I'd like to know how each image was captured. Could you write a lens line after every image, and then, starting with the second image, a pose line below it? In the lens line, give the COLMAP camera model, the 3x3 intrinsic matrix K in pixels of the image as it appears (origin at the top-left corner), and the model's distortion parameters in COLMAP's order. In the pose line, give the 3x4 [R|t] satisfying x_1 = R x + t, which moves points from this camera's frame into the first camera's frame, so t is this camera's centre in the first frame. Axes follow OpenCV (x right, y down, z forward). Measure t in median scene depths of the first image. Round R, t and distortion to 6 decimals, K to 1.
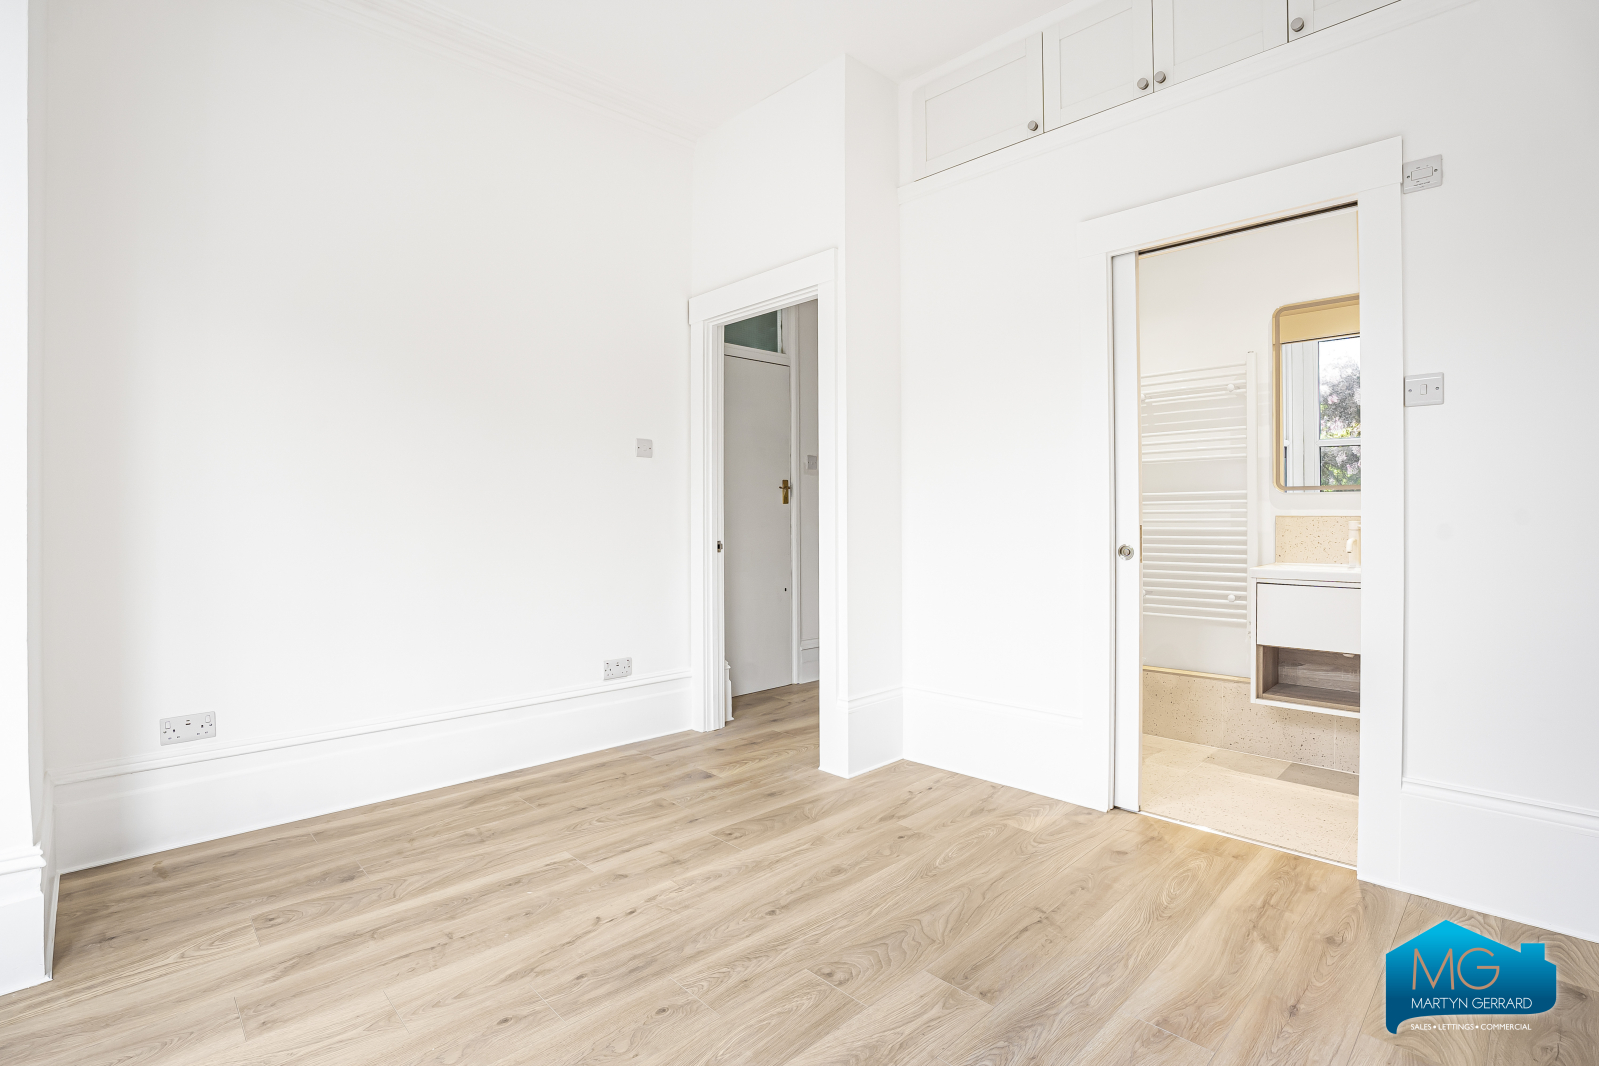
lens RADIAL K [[752.8, 0, 806.1], [0, 752.8, 525.7], [0, 0, 1]] dist [-0.058923, 0.015173]
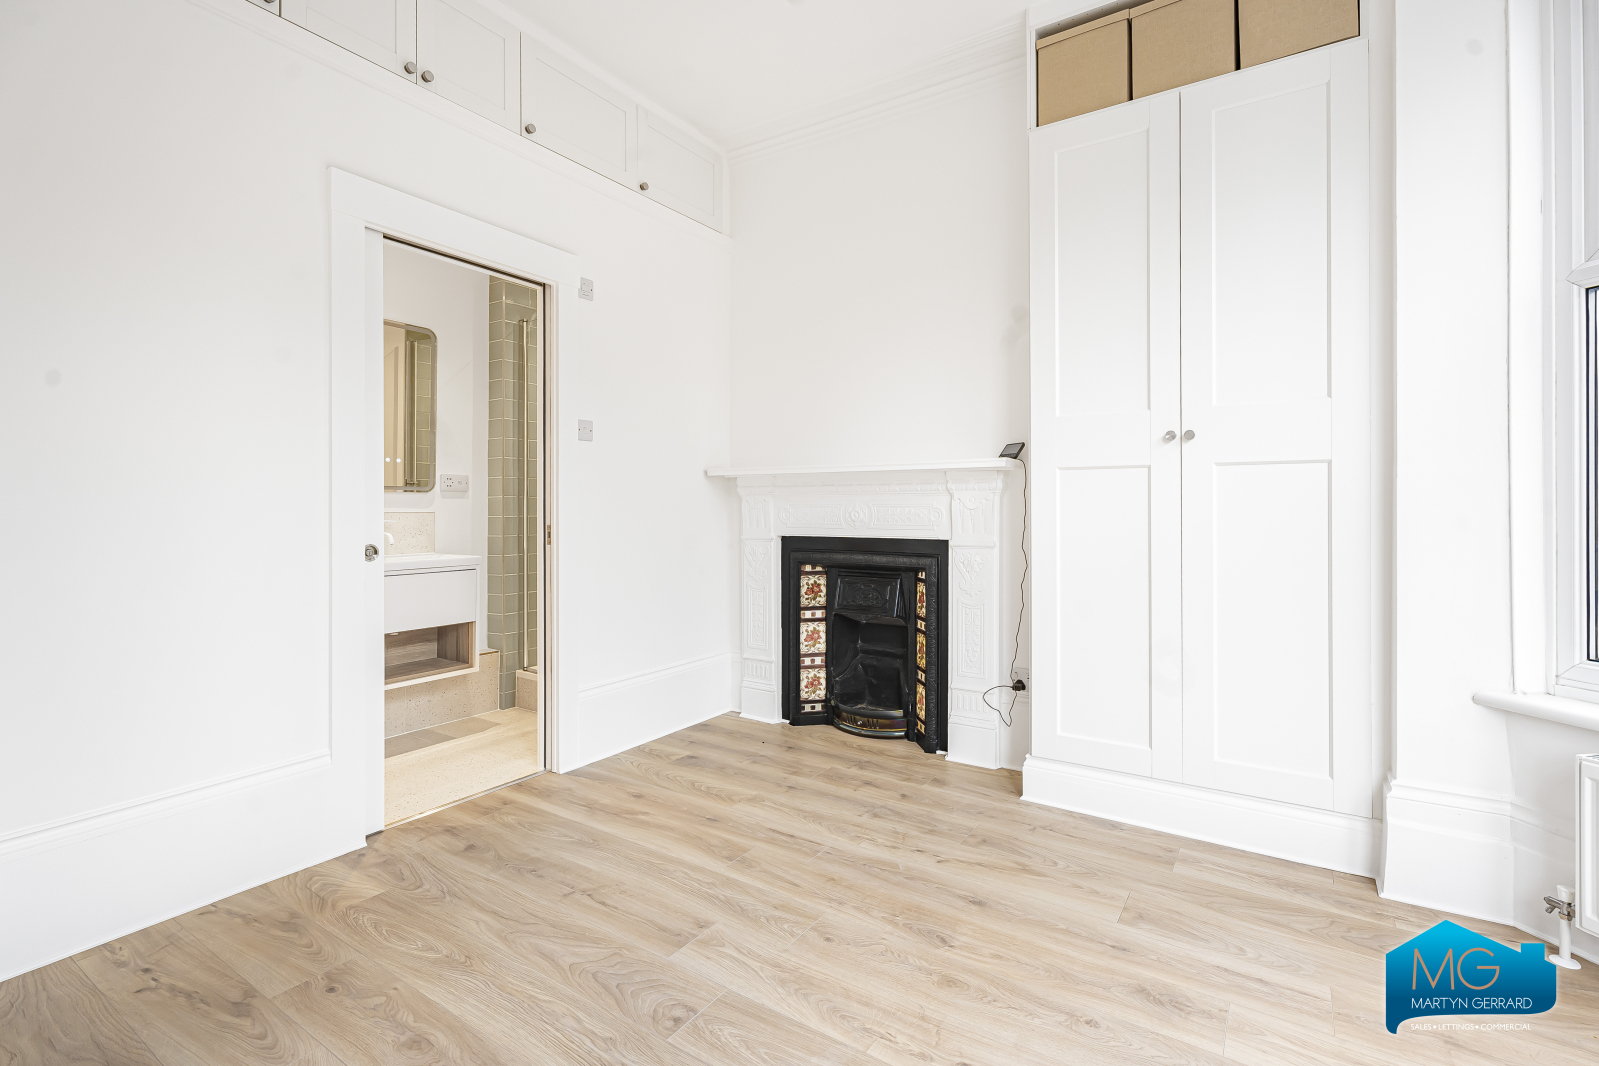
lens RADIAL K [[742.2, 0, 803.0], [0, 742.2, 507.2], [0, 0, 1]] dist [-0.000192, -0.000351]
pose [[-0.214363, 0.006273, 0.976734, -0.793226], [0.012423, 0.999916, -0.003696, -0.013290], [-0.976675, 0.011342, -0.214423, 0.919722]]
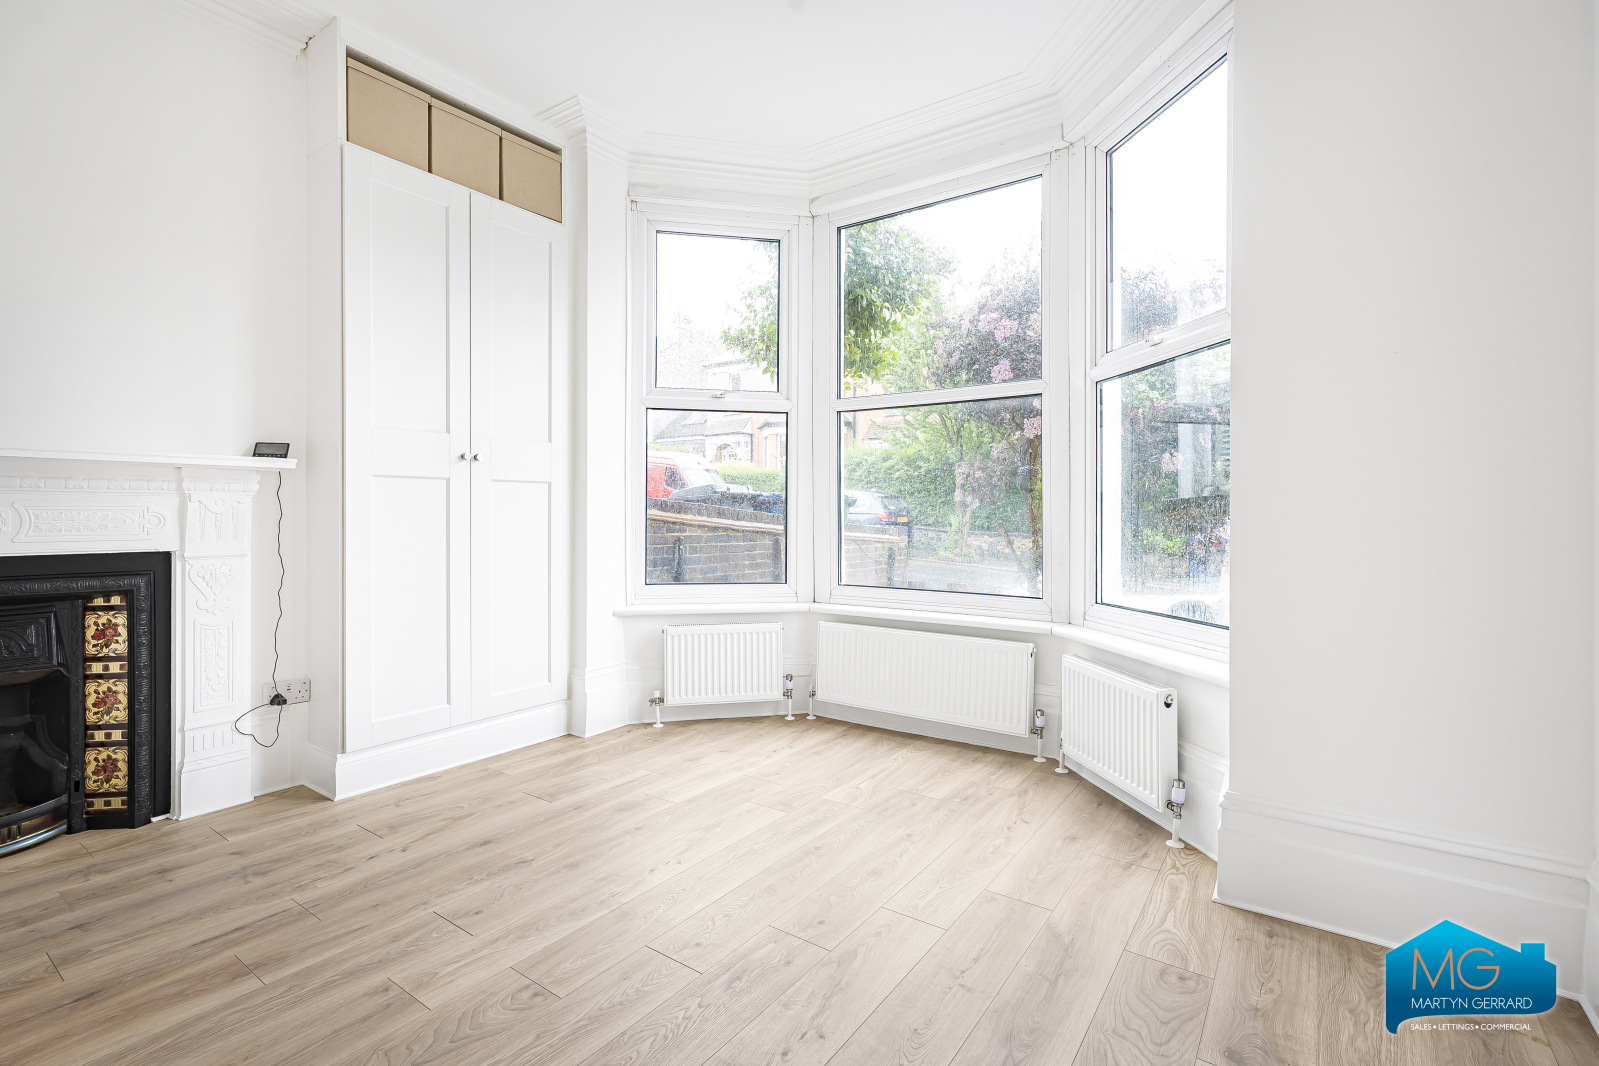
lens RADIAL K [[733.9, 0, 836.3], [0, 733.9, 512.8], [0, 0, 1]] dist [-0.016000, -0.000647]
pose [[-0.974520, -0.002040, -0.224292, -0.122767], [-0.006513, 0.999794, 0.019206, -0.045683], [0.224207, 0.020177, -0.974333, 1.791083]]
